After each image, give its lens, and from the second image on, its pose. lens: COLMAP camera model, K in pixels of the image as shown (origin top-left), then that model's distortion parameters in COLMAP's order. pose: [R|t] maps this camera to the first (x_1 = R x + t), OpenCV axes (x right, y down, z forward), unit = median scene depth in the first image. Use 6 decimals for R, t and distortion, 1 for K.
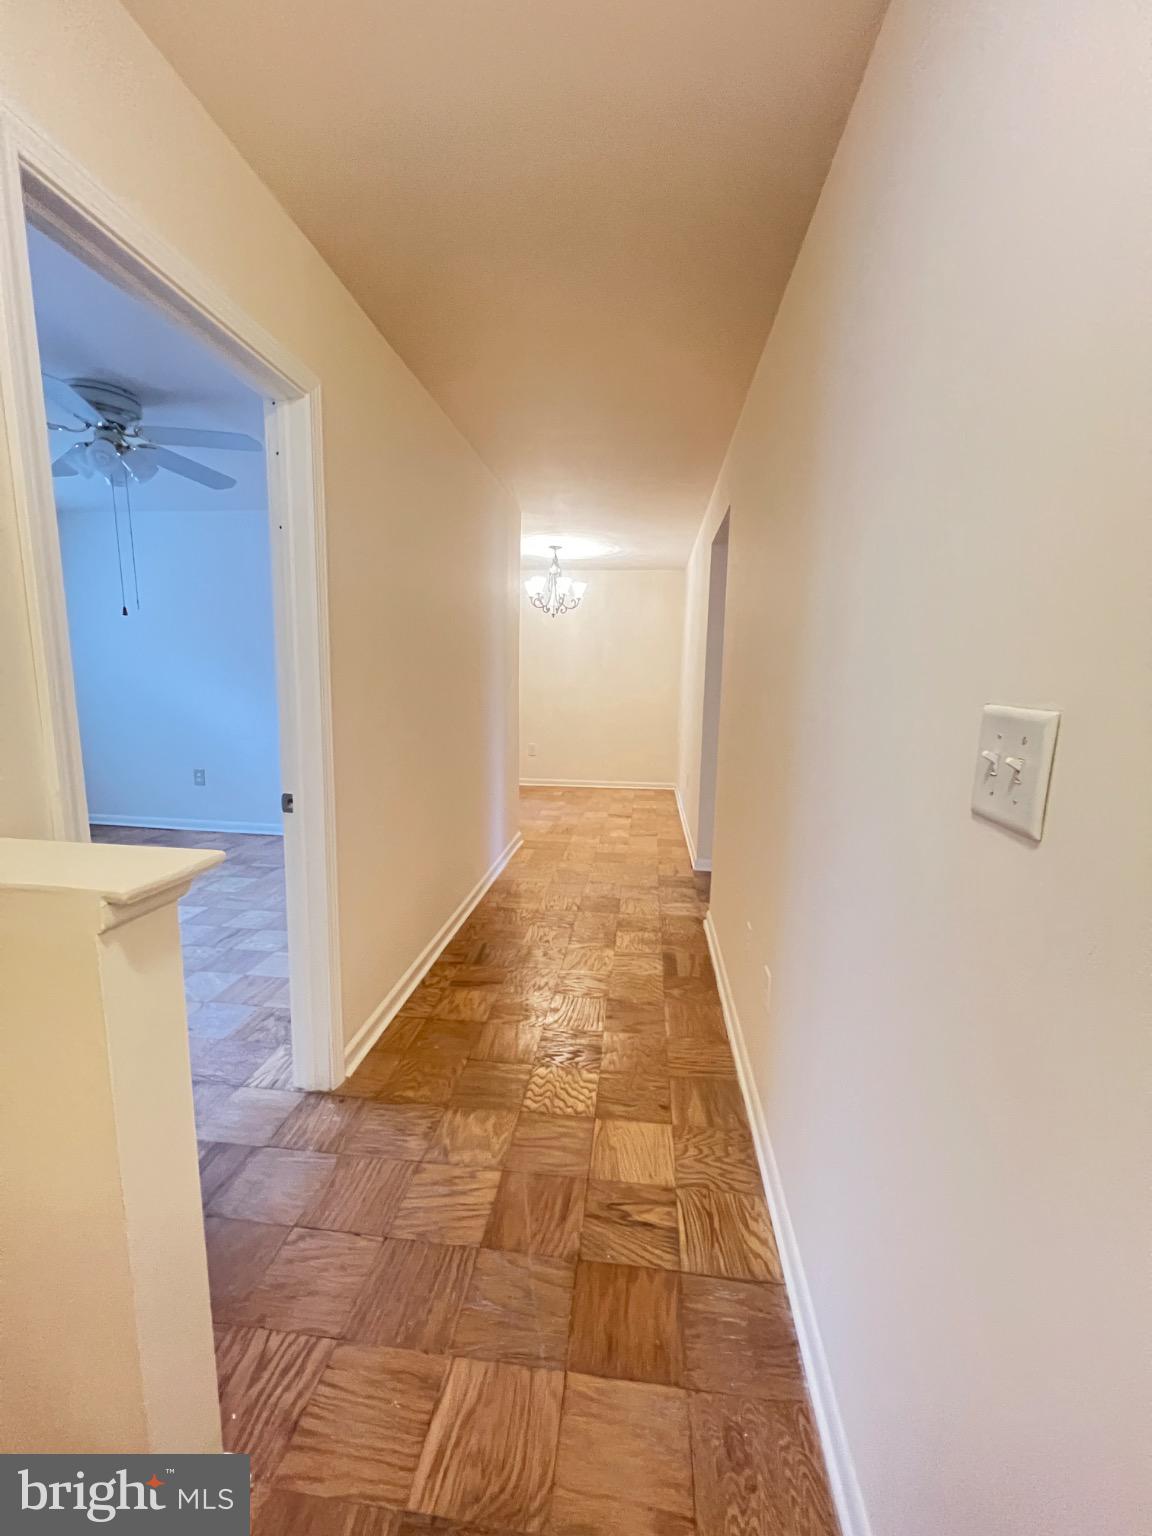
lens RADIAL K [[614.1, 0, 574.7], [0, 614.1, 759.7], [0, 0, 1]] dist [-0.001233, 0.000072]
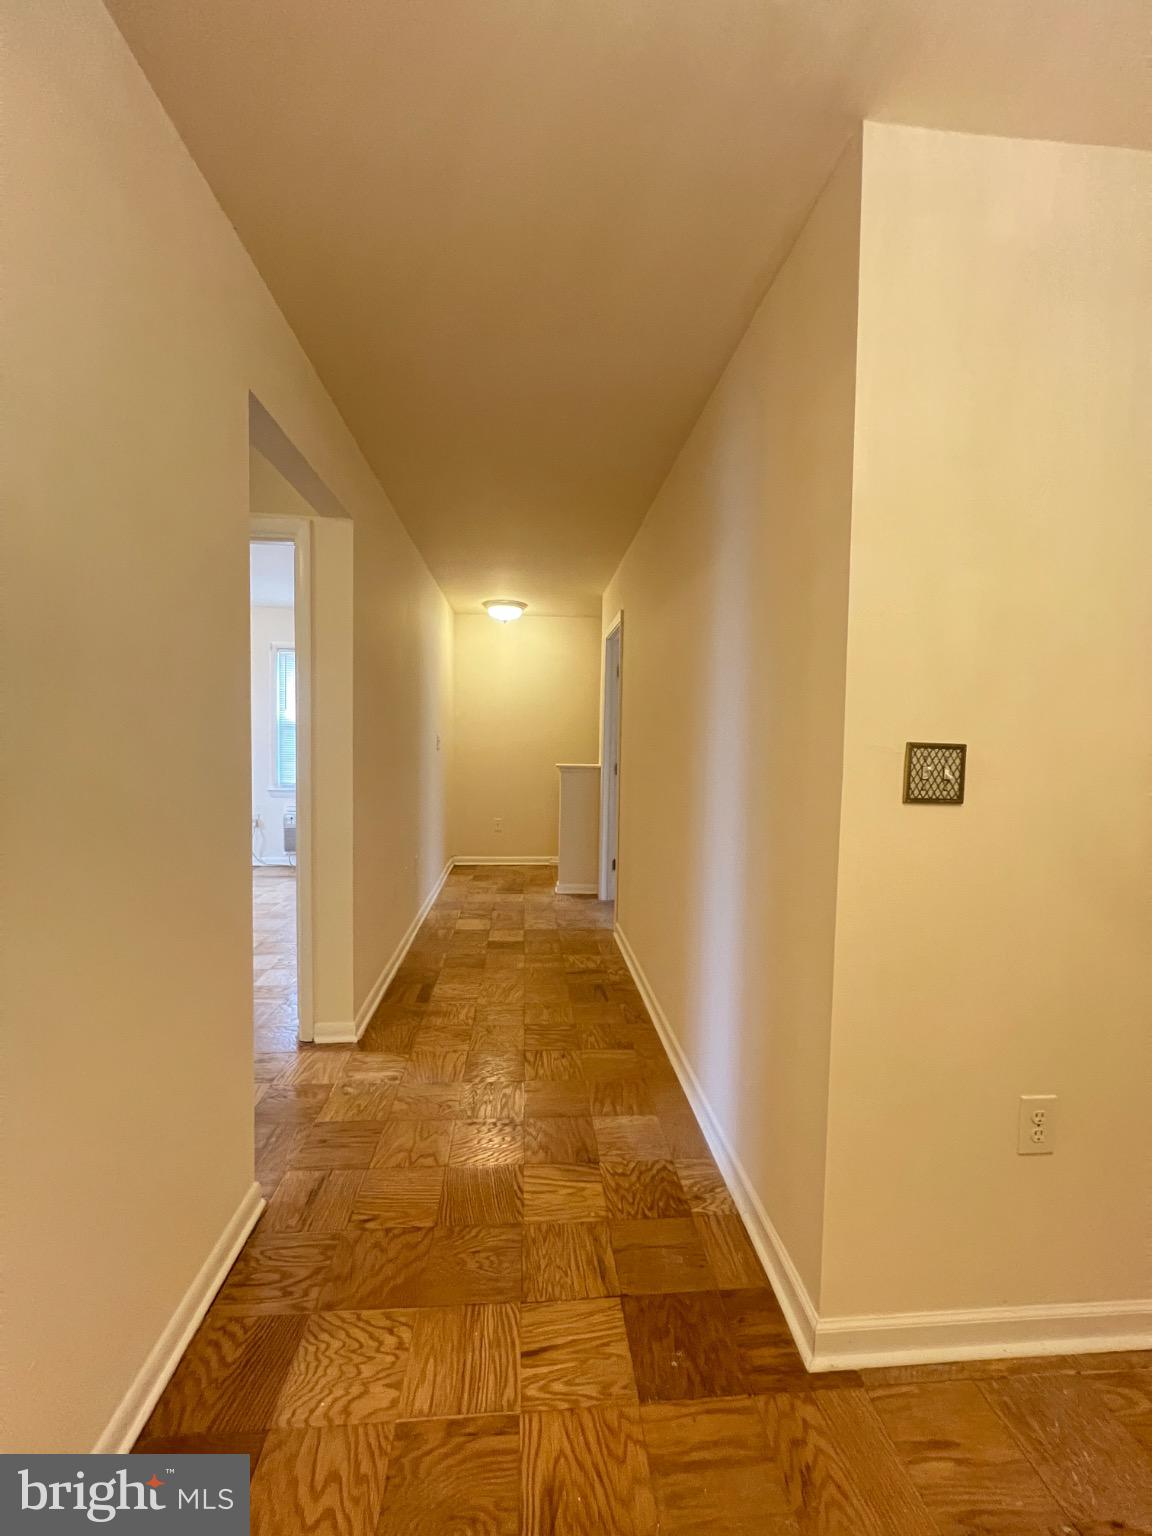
lens RADIAL K [[614.1, 0, 573.9], [0, 614.1, 782.1], [0, 0, 1]] dist [-0.001233, 0.000072]
pose [[-0.980121, -0.022692, -0.197101, 0.121857], [-0.063643, 0.976898, 0.204010, -0.270378], [0.187918, 0.212498, -0.958922, 2.033036]]
